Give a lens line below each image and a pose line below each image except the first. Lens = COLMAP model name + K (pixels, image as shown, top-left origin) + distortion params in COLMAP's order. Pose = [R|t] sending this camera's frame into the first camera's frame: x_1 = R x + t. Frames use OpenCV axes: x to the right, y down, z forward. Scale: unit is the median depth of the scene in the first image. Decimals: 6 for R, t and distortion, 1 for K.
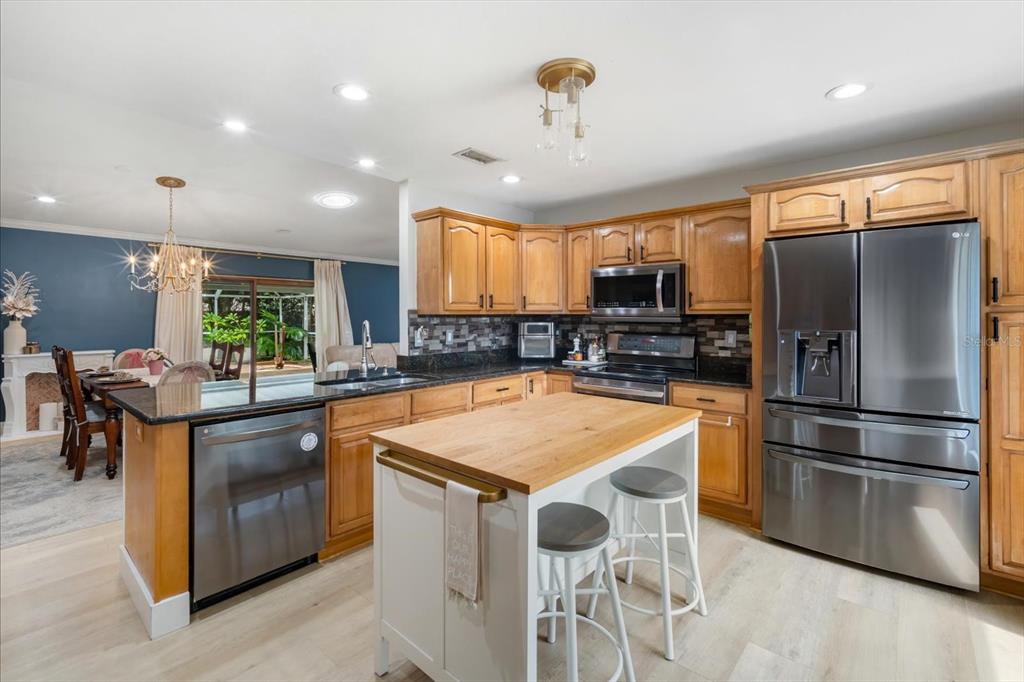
lens RADIAL K [[461.1, 0, 509.3], [0, 461.1, 315.0], [0, 0, 1]] dist [-0.000342, 0.000370]
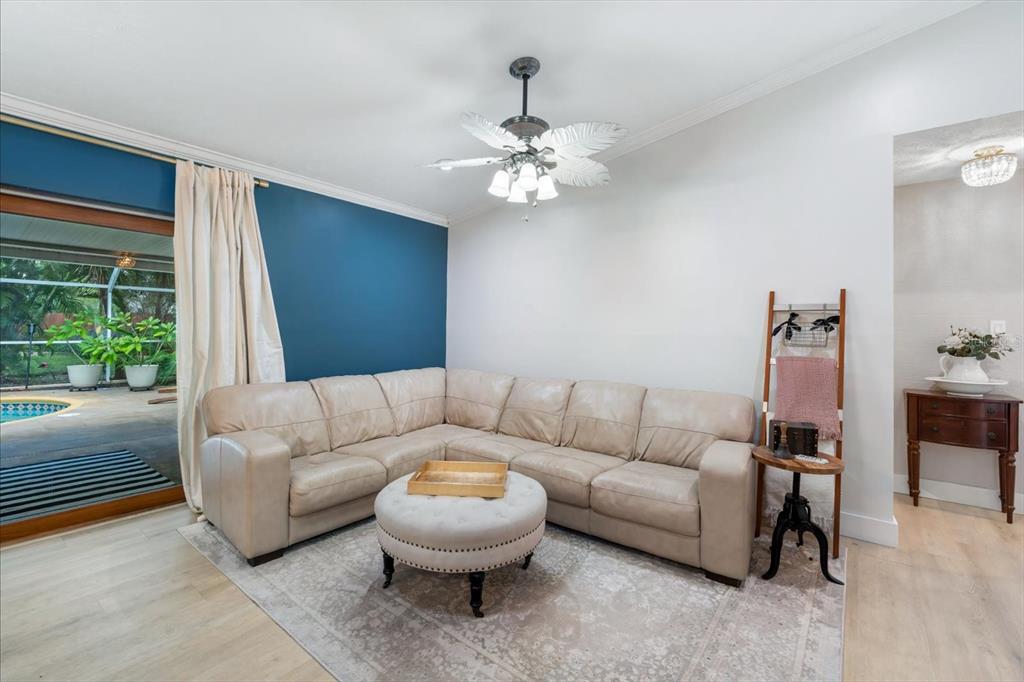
lens RADIAL K [[451.4, 0, 510.5], [0, 451.4, 326.8], [0, 0, 1]] dist [-0.002519, 0.000161]
pose [[0.998197, 0.020522, 0.056403, -0.247758], [-0.020523, 0.999789, -0.000553, 0.017145], [-0.056403, -0.000606, 0.998408, 0.914877]]
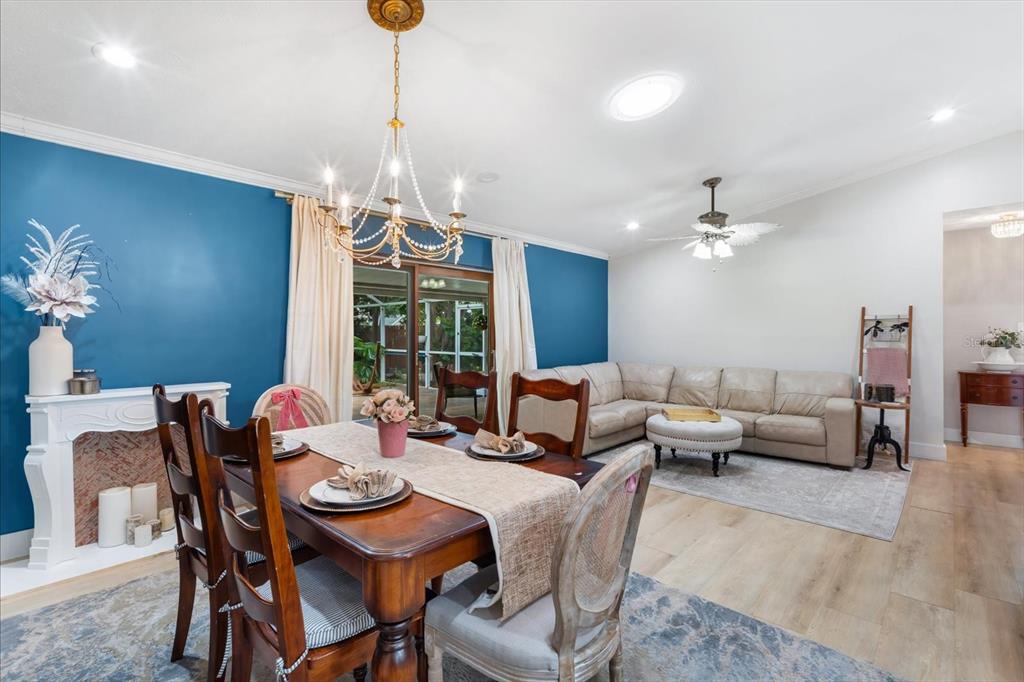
lens RADIAL K [[473.1, 0, 515.8], [0, 473.1, 337.6], [0, 0, 1]] dist [-0.001176, -0.000092]
pose [[0.999699, 0.003913, -0.024236, -0.558206], [-0.003598, 0.999909, 0.012995, 0.016195], [0.024284, -0.012904, 0.999622, 0.503276]]
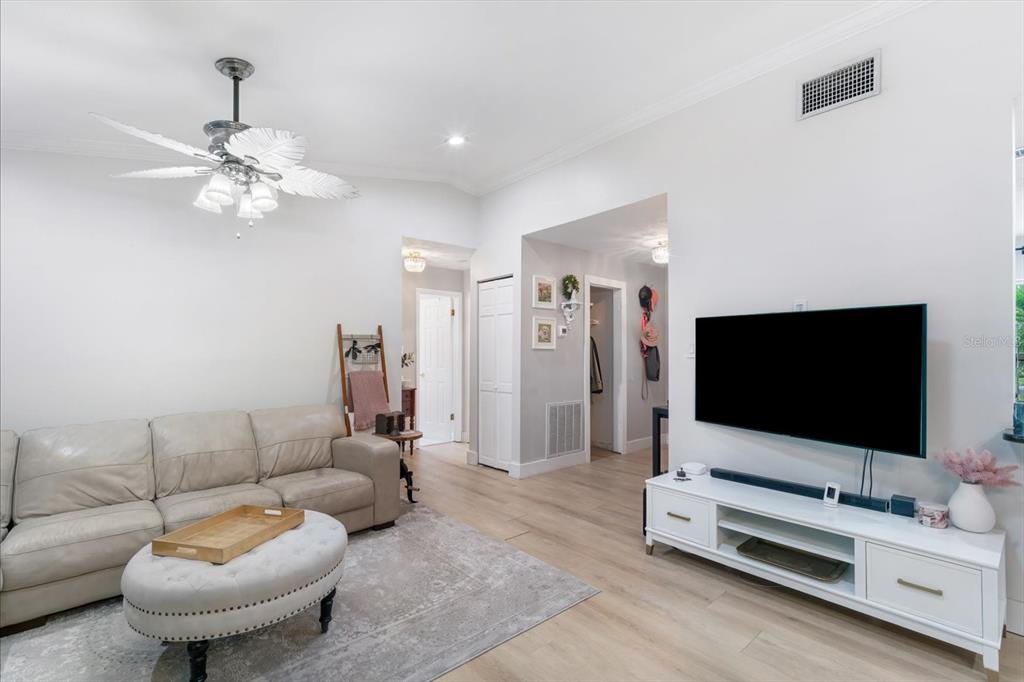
lens RADIAL K [[457.2, 0, 509.1], [0, 457.2, 352.9], [0, 0, 1]] dist [-0.003055, -0.000208]
pose [[0.140452, 0.004232, 0.990078, -0.611886], [-0.001758, 0.999990, -0.004025, 0.016678], [-0.990086, -0.001176, 0.140458, 1.072296]]
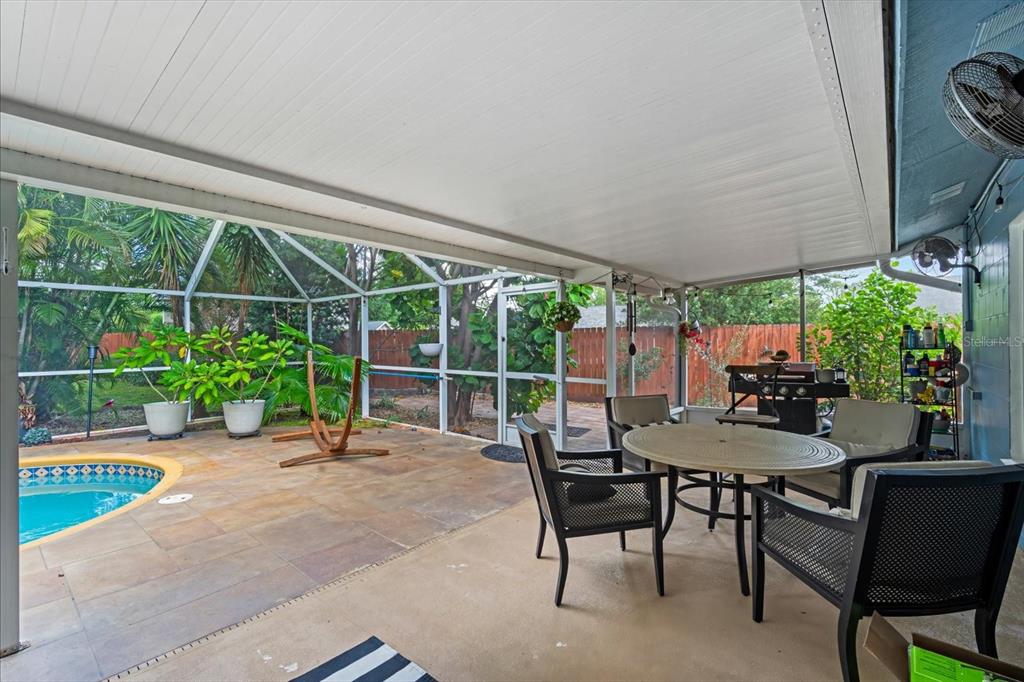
lens RADIAL K [[450.8, 0, 512.0], [0, 450.8, 341.0], [0, 0, 1]] dist [-0.002664, -0.000336]
pose [[0.999723, -0.000835, 0.023541, -0.876533], [0.000720, 0.999988, 0.004888, 0.024762], [-0.023545, -0.004870, 0.999711, 1.496358]]
